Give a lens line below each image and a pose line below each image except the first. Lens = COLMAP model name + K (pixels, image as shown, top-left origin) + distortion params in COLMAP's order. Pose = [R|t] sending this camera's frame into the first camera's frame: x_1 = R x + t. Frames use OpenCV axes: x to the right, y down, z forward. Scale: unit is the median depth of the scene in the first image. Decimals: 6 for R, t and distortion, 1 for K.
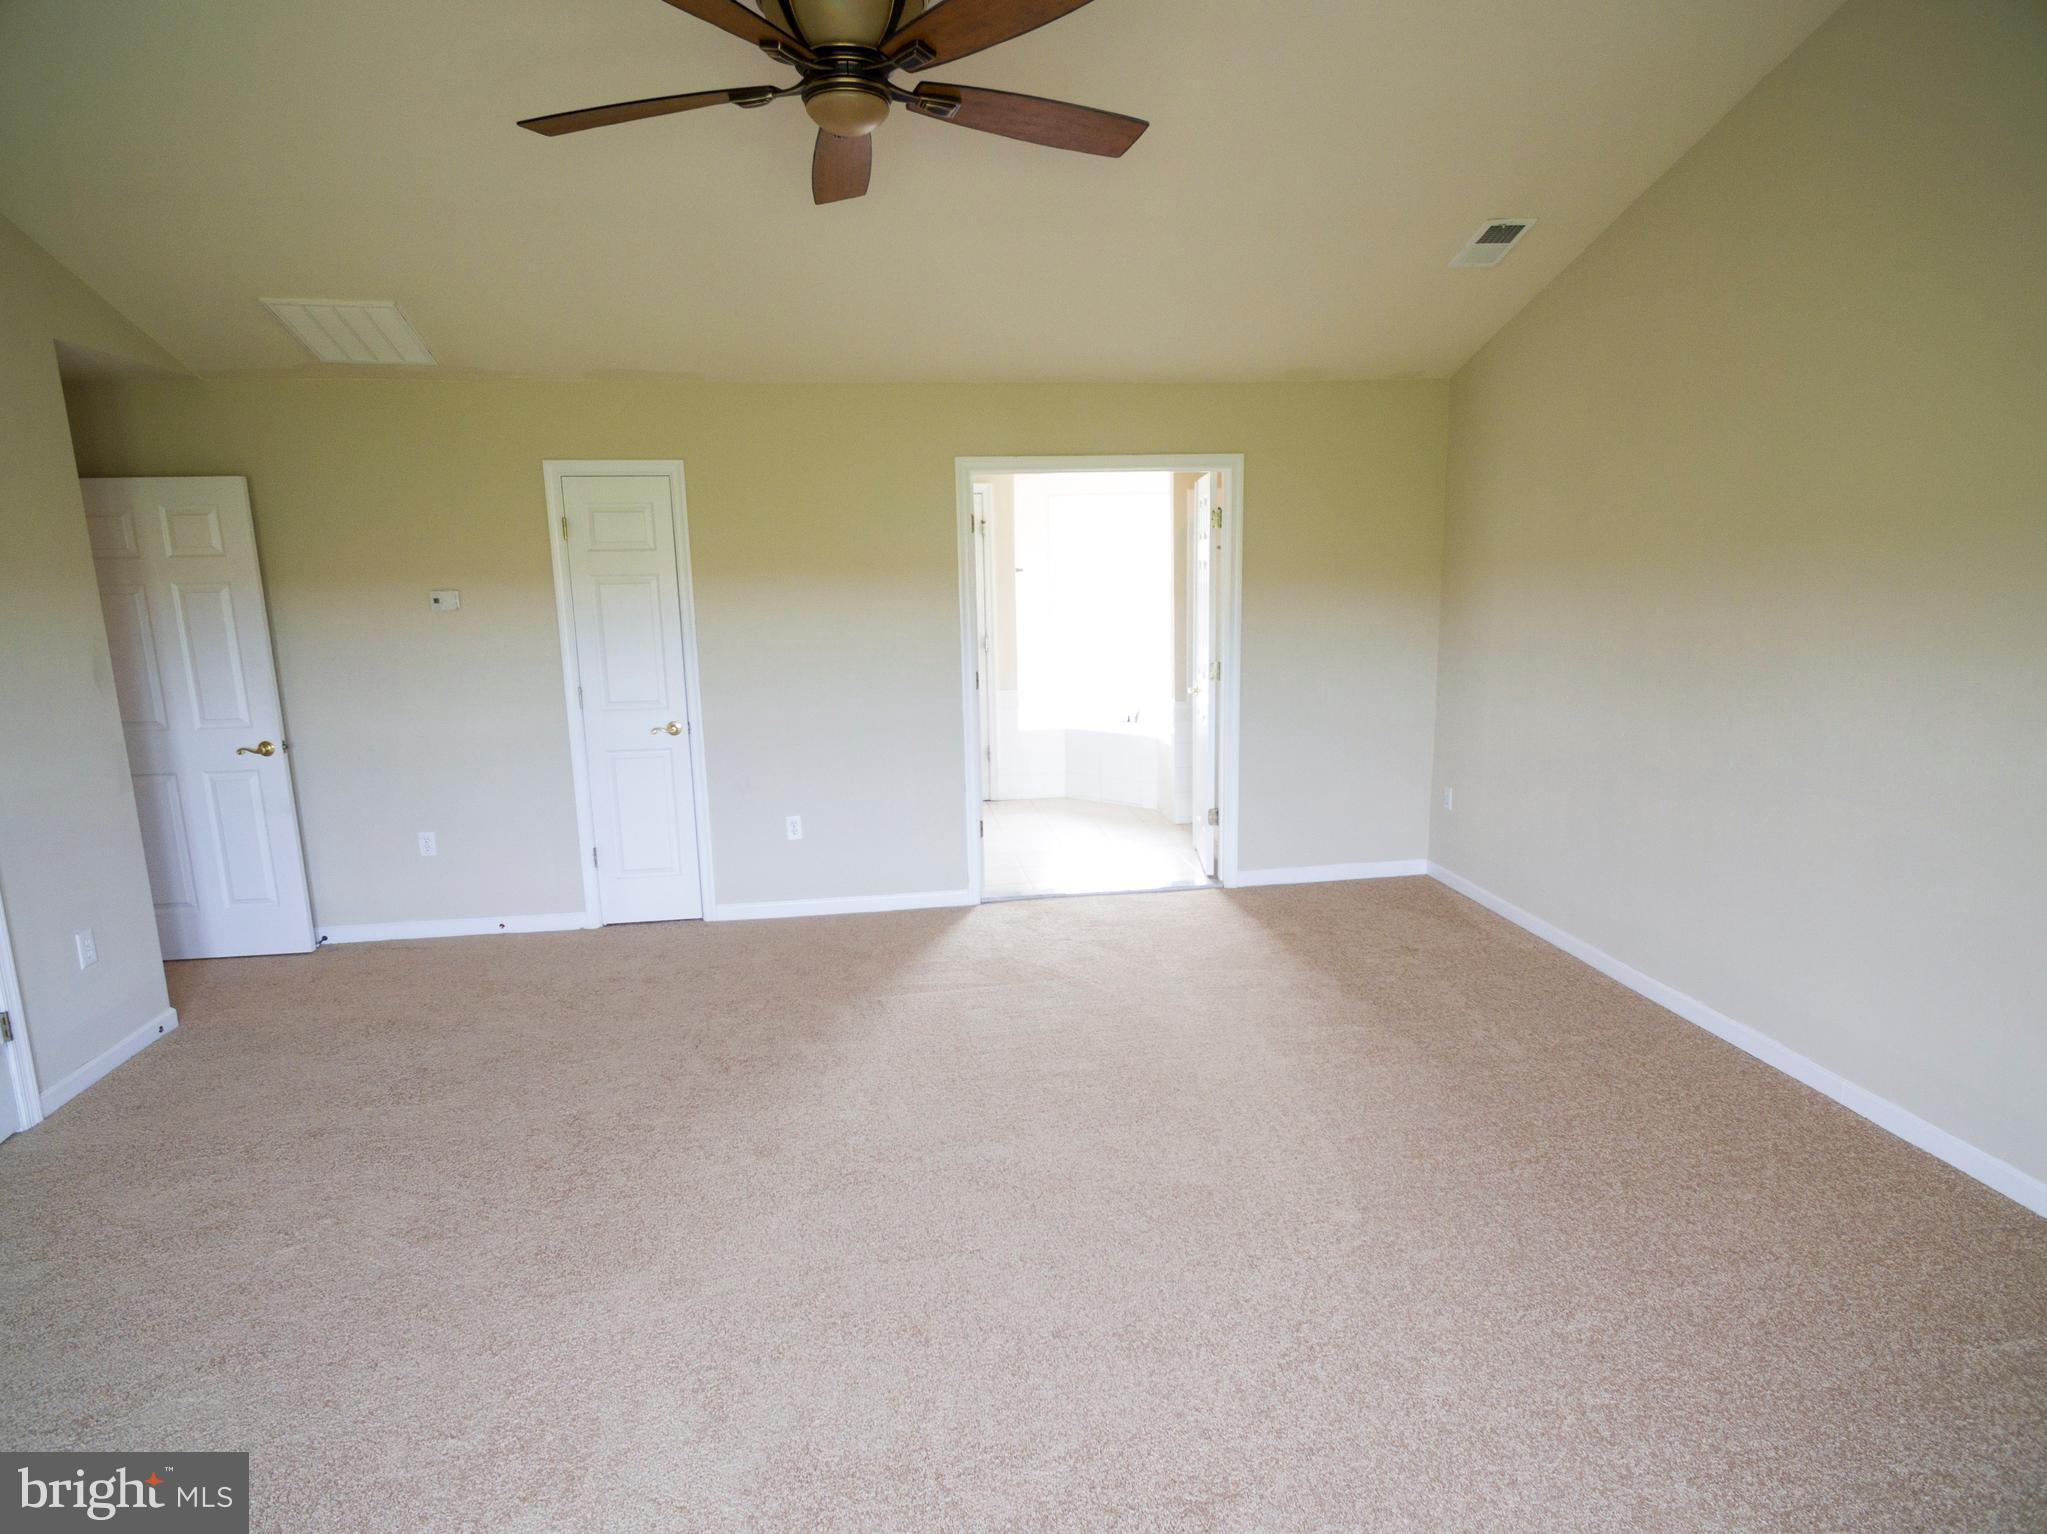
lens RADIAL K [[1146.5, 0, 1013.8], [0, 1146.5, 779.0], [0, 0, 1]] dist [0.010694, -0.002928]
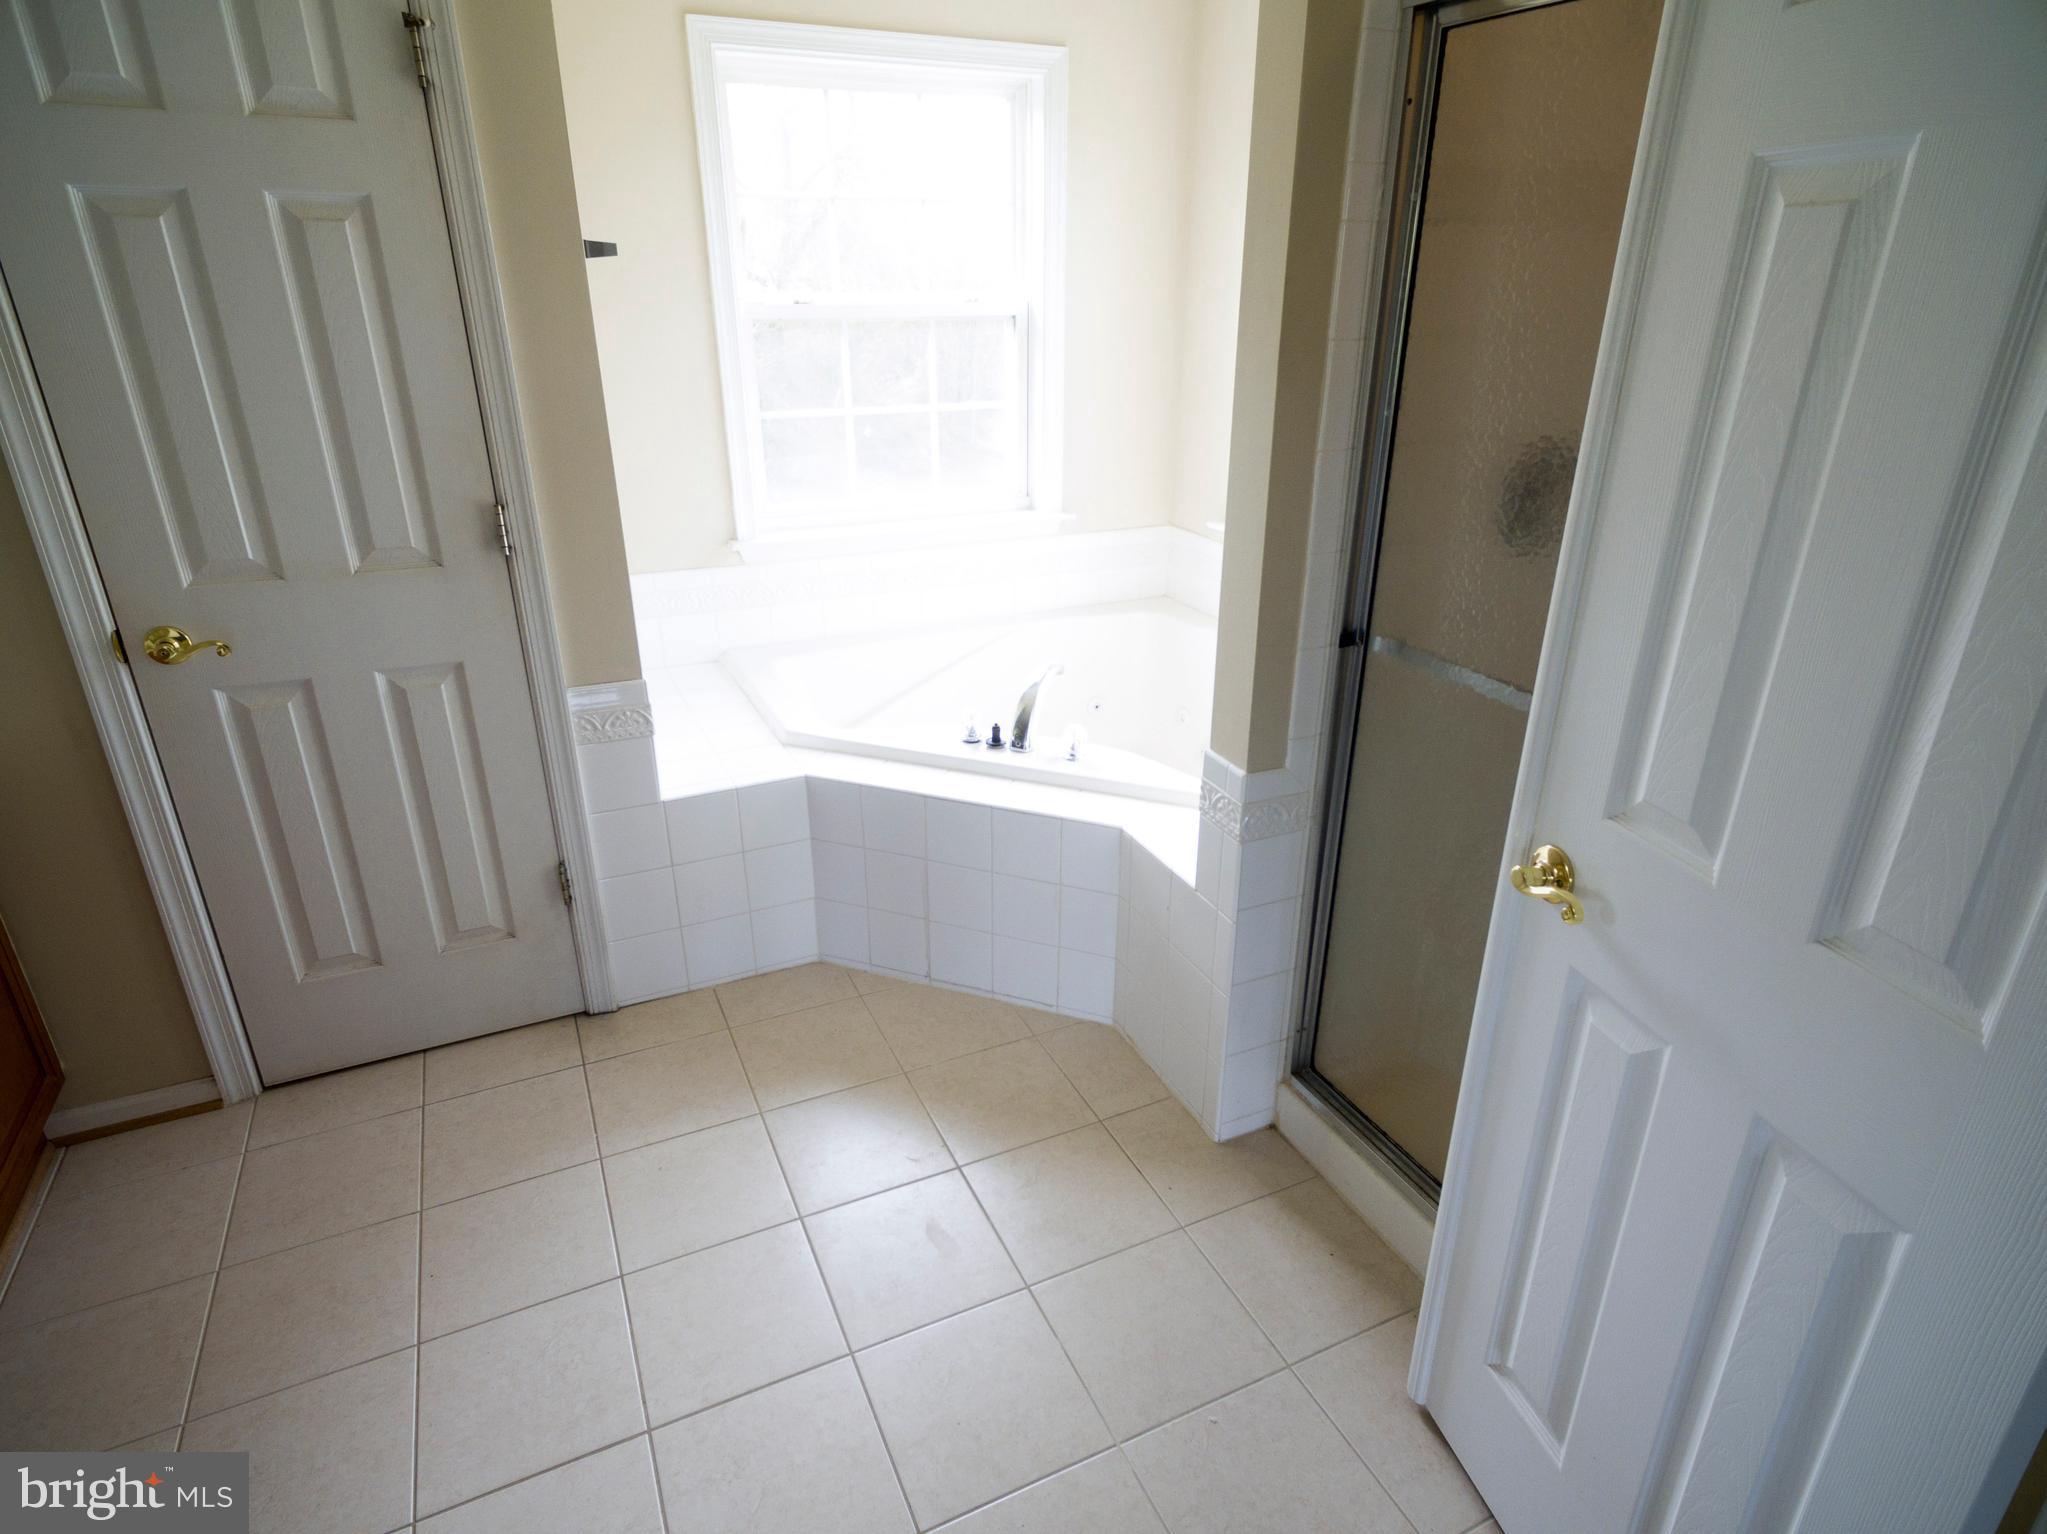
lens RADIAL K [[1146.5, 0, 1030.7], [0, 1146.5, 764.5], [0, 0, 1]] dist [0.010694, -0.002928]
pose [[0.956081, -0.091366, 0.278498, 0.021805], [0.029614, 0.975423, 0.218342, -0.174660], [-0.291602, -0.200505, 0.935289, 1.010572]]
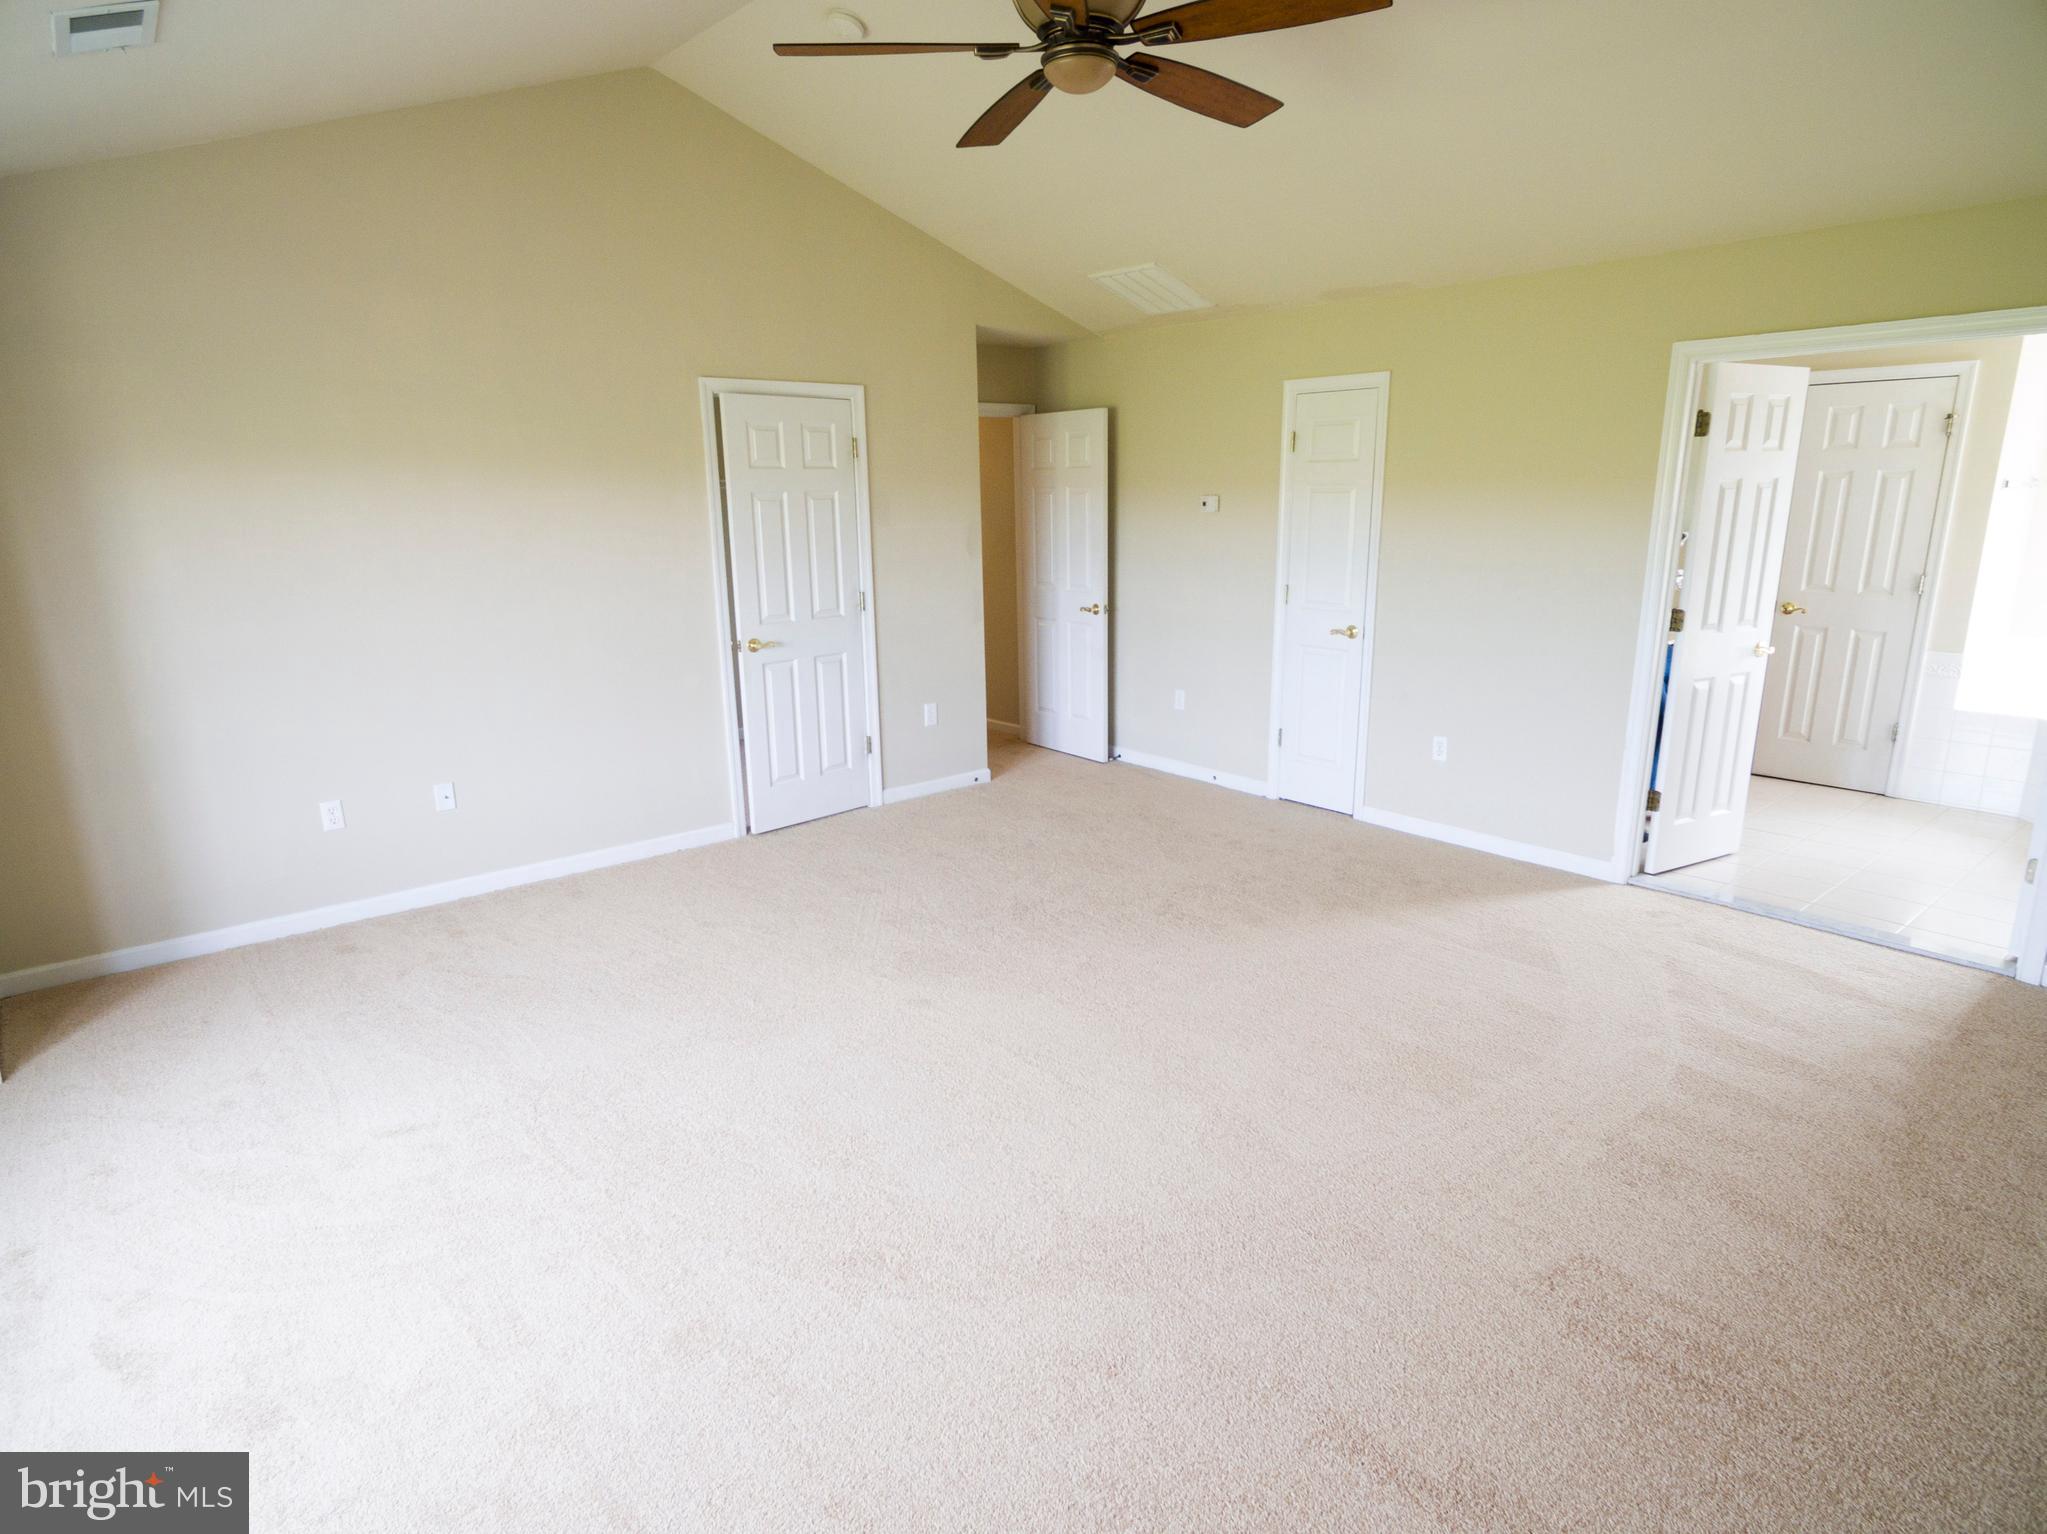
lens RADIAL K [[1146.5, 0, 1014.1], [0, 1146.5, 769.9], [0, 0, 1]] dist [0.010694, -0.002928]
pose [[0.519749, 0.216793, -0.826355, 0.450445], [-0.161979, 0.974729, 0.153839, -0.032528], [0.838823, 0.053894, 0.541730, 0.174926]]
